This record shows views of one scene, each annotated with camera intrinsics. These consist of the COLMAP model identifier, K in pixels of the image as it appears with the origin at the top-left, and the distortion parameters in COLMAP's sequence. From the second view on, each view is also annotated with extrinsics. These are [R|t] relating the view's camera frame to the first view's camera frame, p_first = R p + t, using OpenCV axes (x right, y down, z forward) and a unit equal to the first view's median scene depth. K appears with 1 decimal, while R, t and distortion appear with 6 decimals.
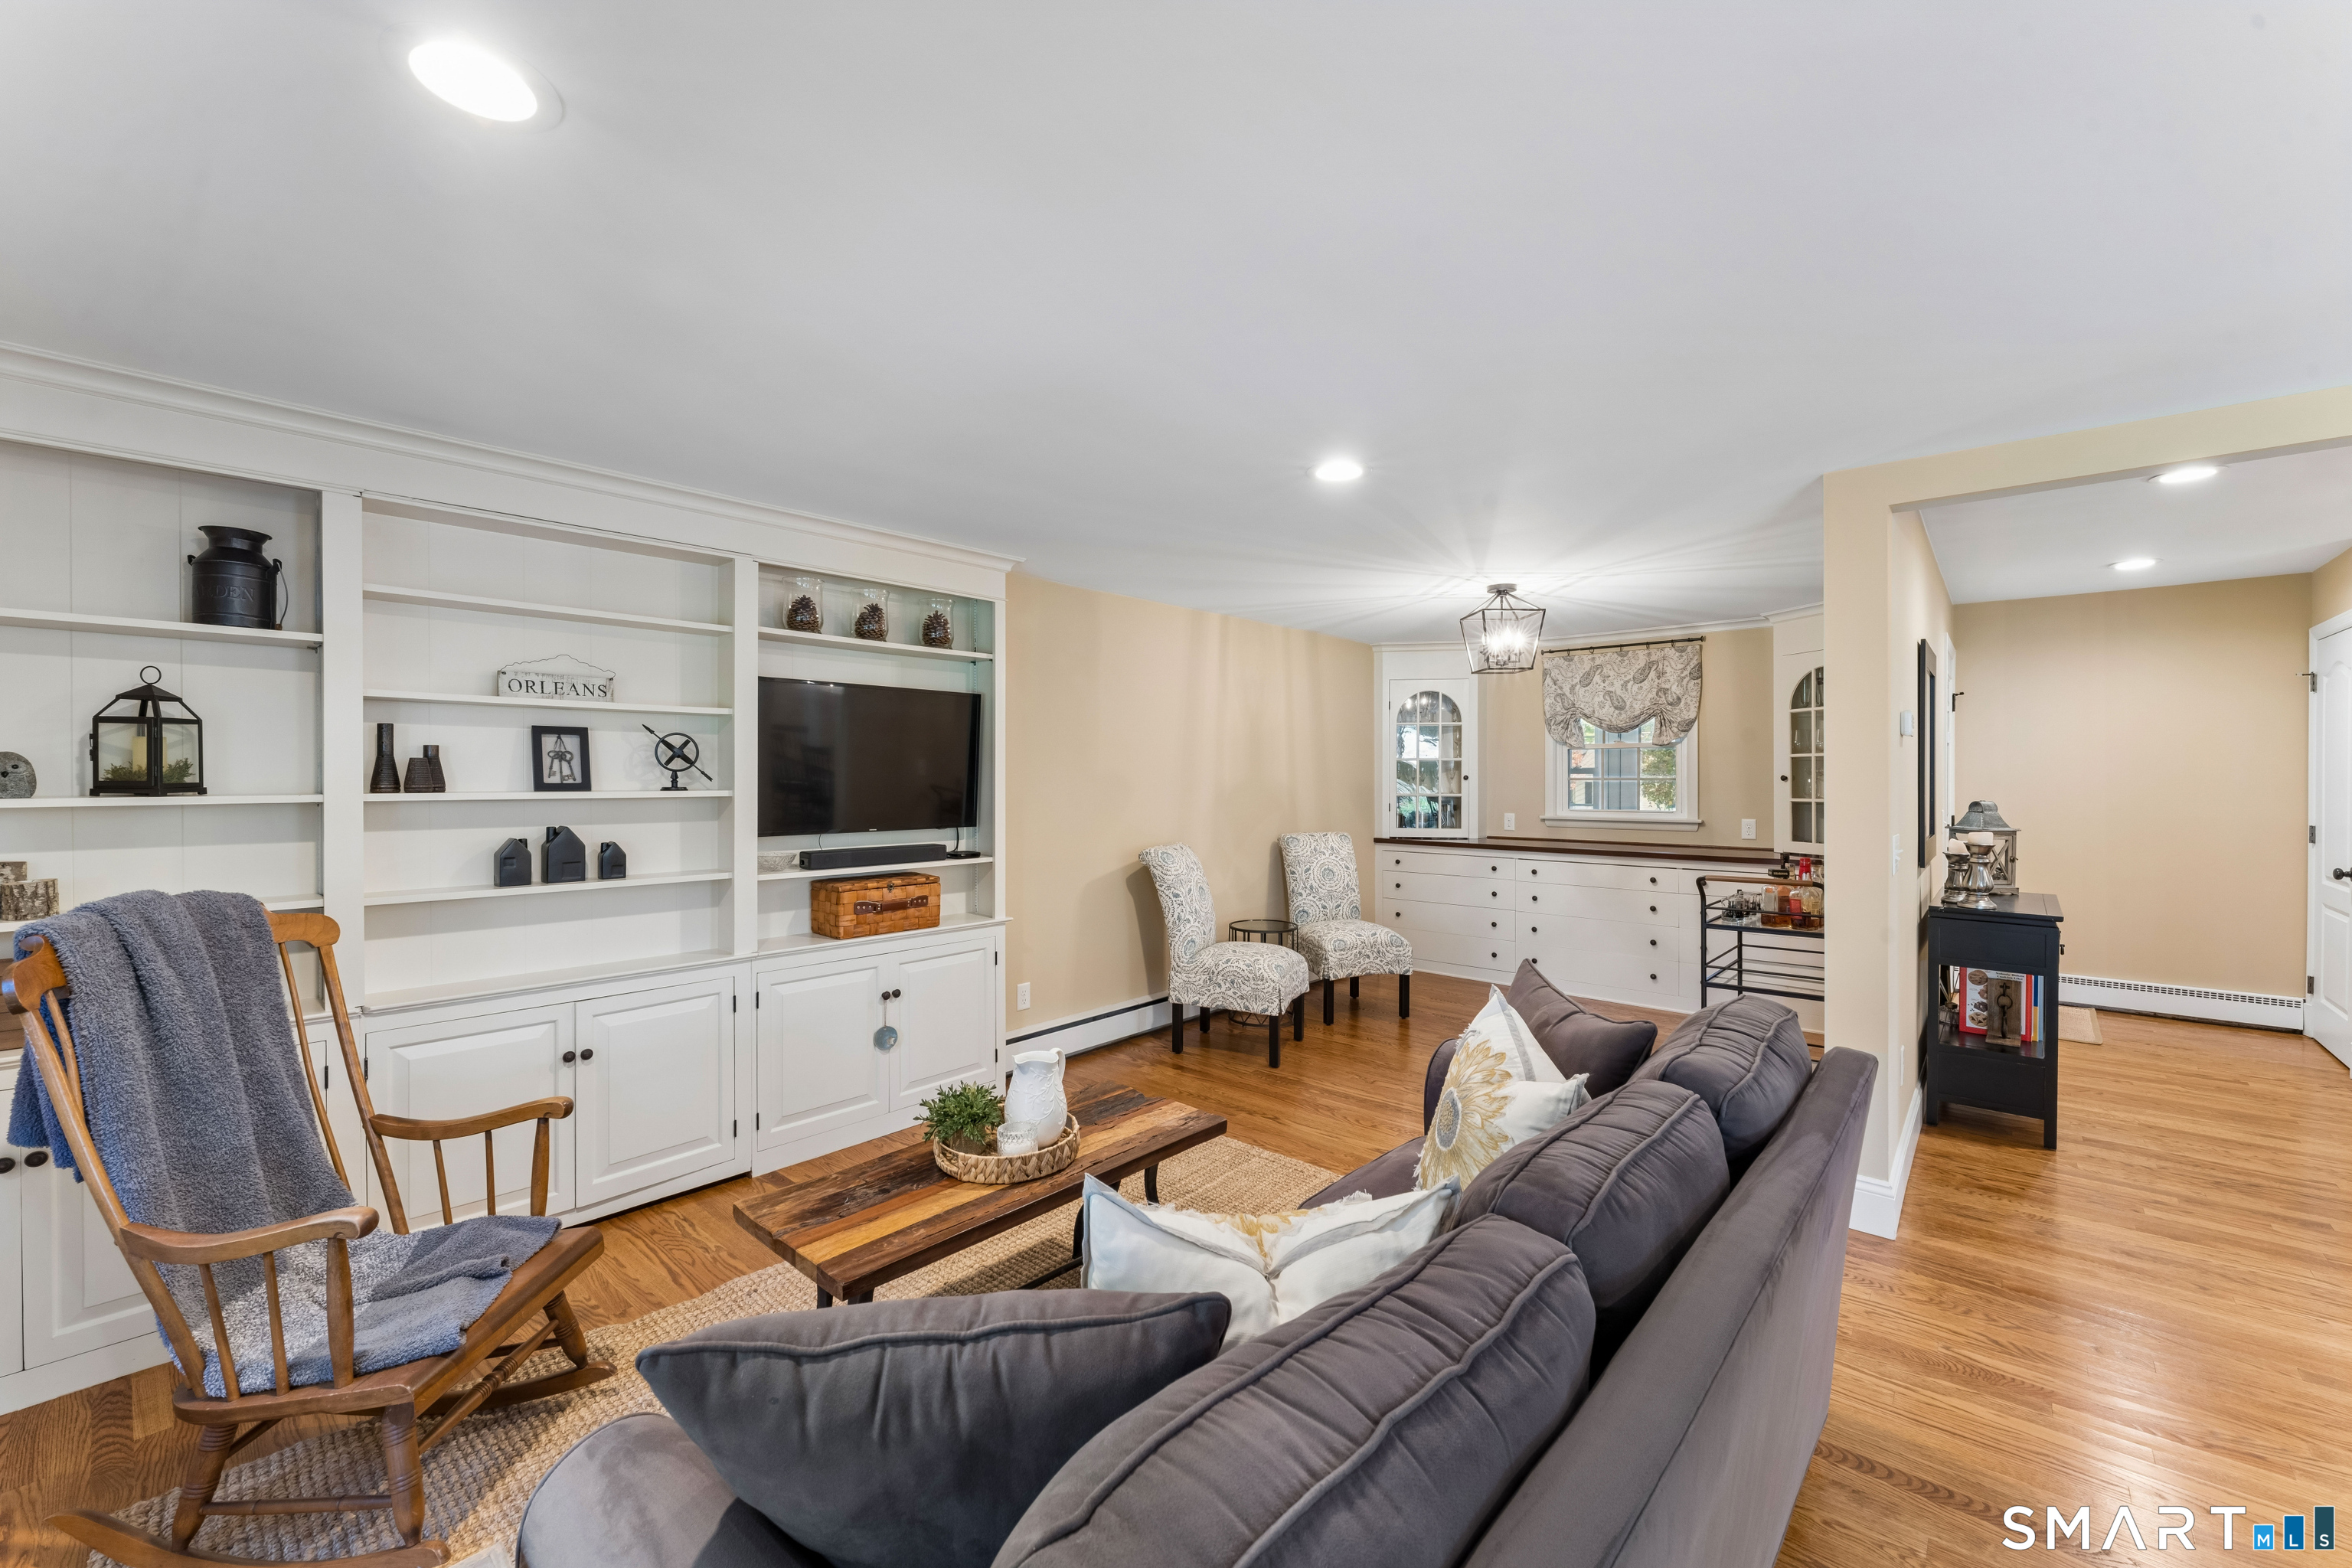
lens RADIAL K [[937.4, 0, 1154.0], [0, 937.4, 780.1], [0, 0, 1]] dist [-0.013874, 0.001090]
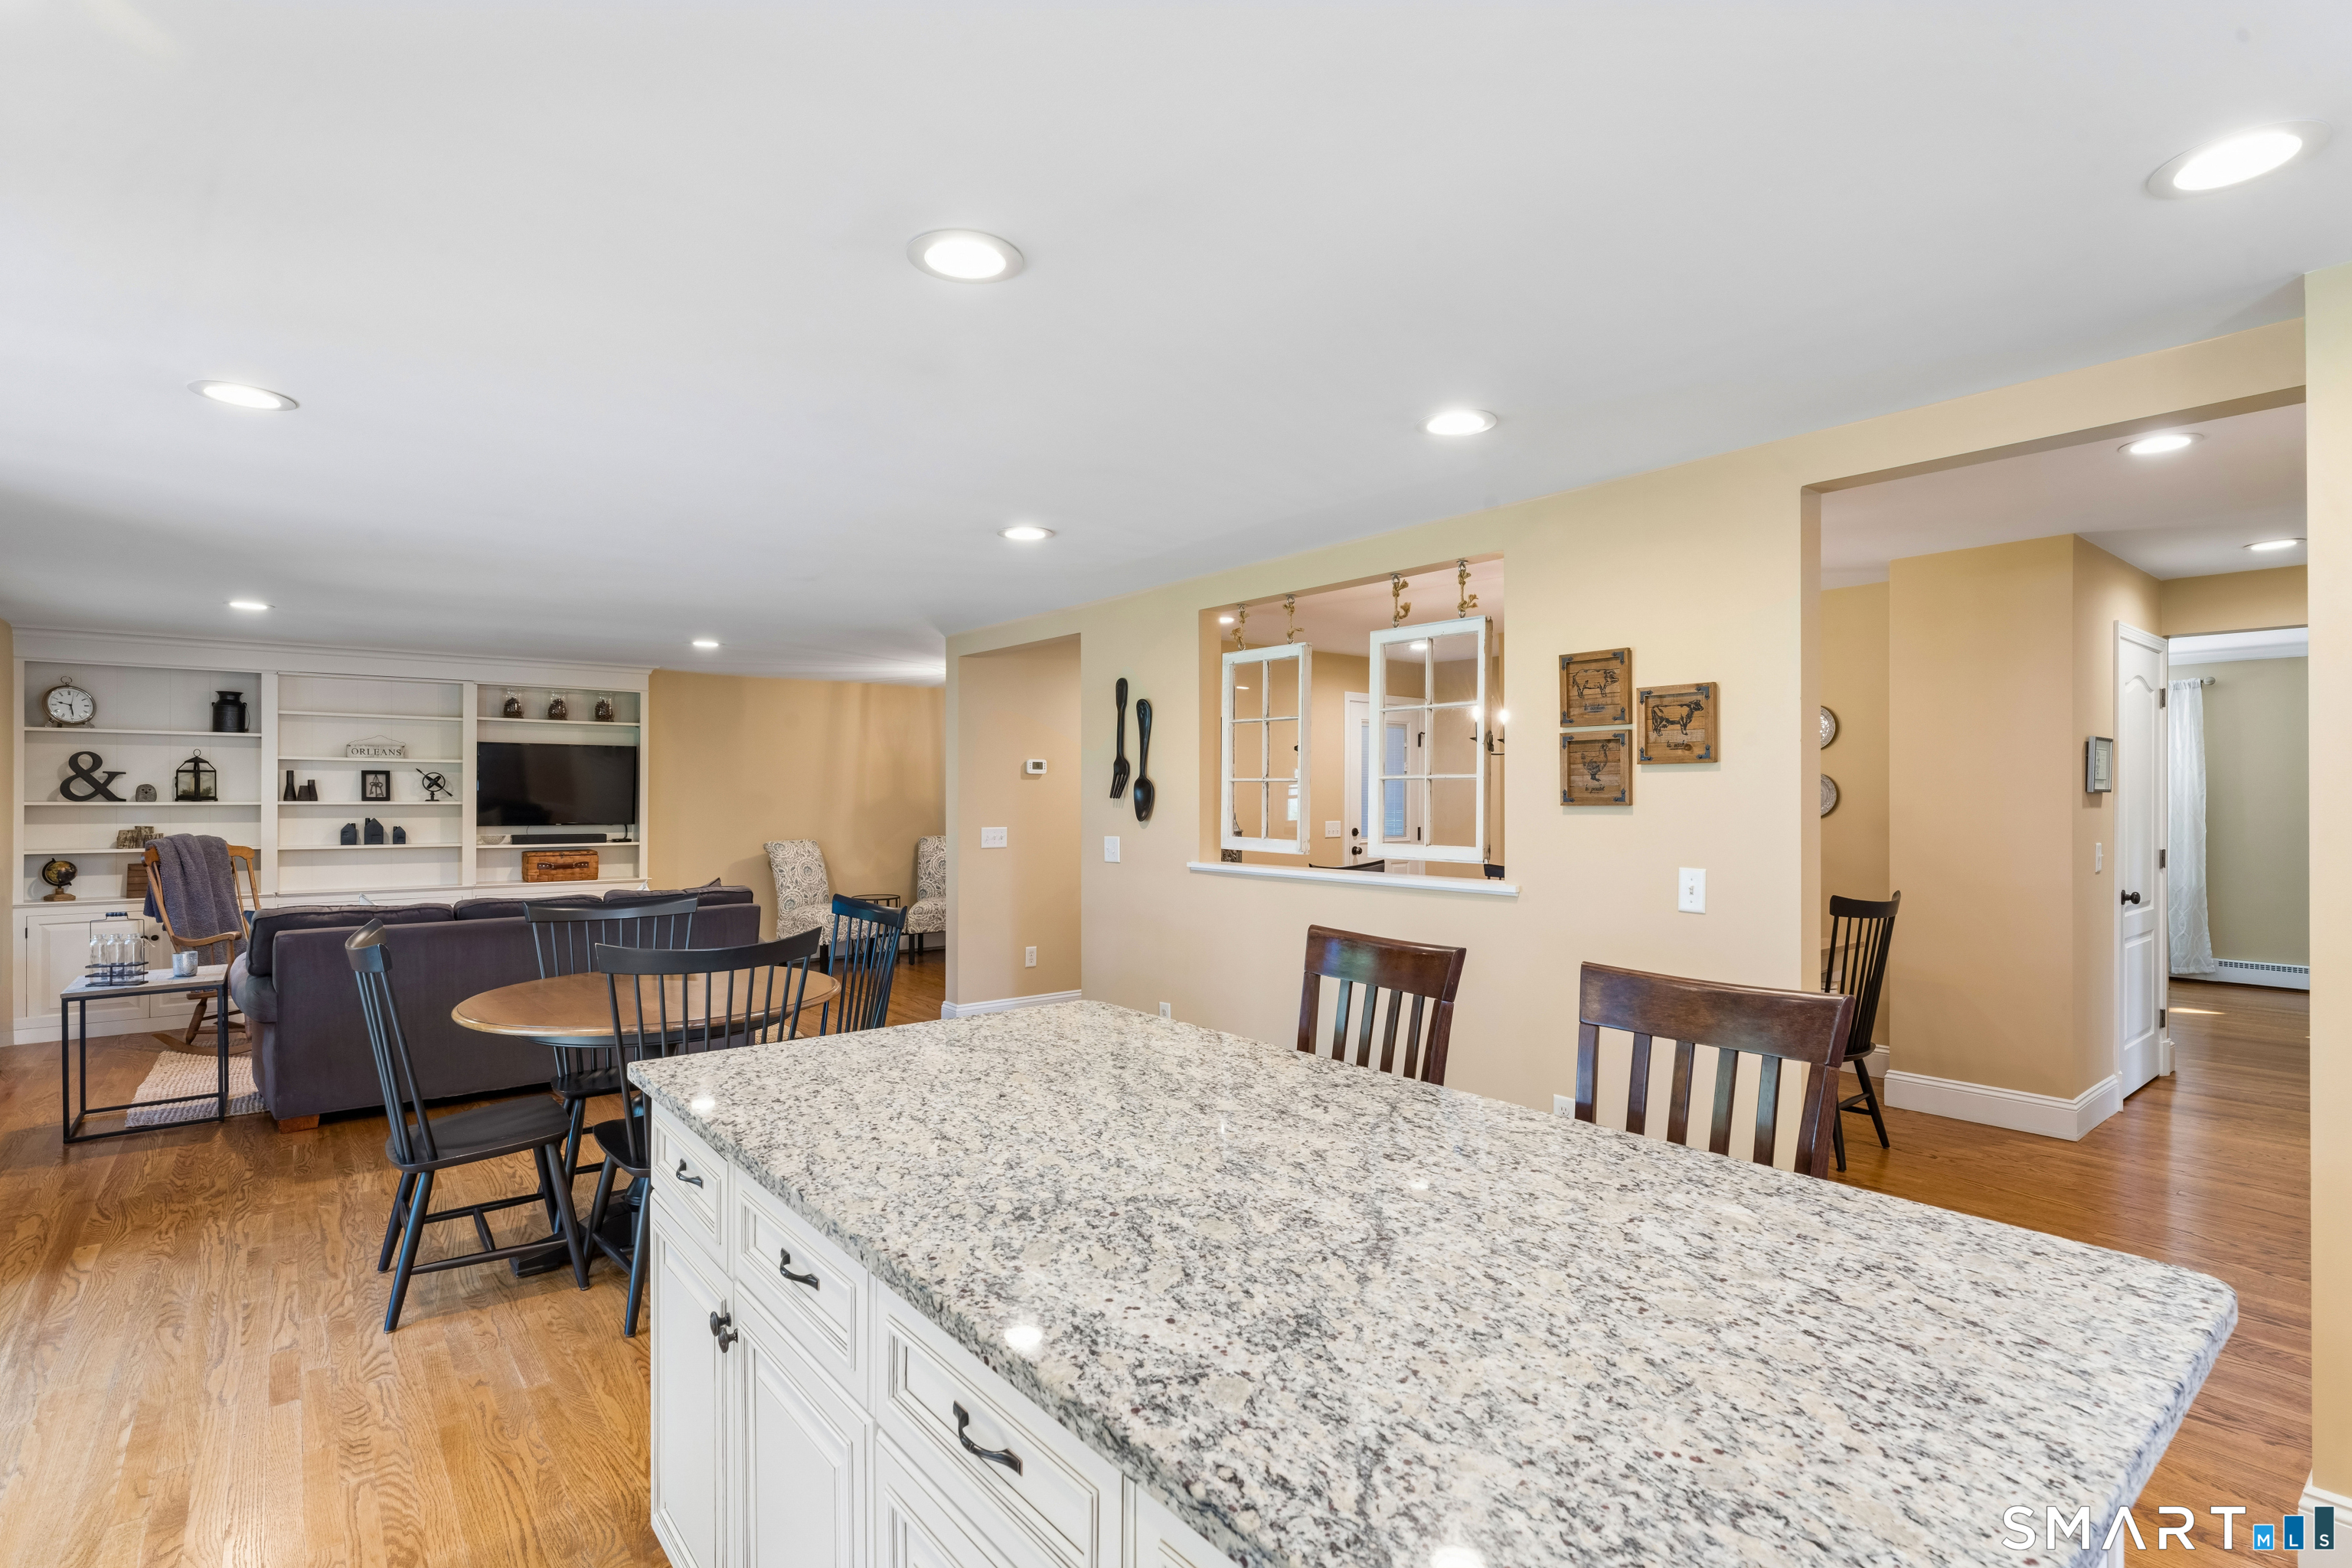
lens RADIAL K [[1082.4, 0, 1154.6], [0, 1082.4, 793.2], [0, 0, 1]] dist [-0.017330, -0.001300]
pose [[0.987685, 0.002173, -0.156442, 1.530572], [-0.003416, 0.999965, -0.007677, 0.006523], [0.156420, 0.008117, 0.987657, -1.148229]]
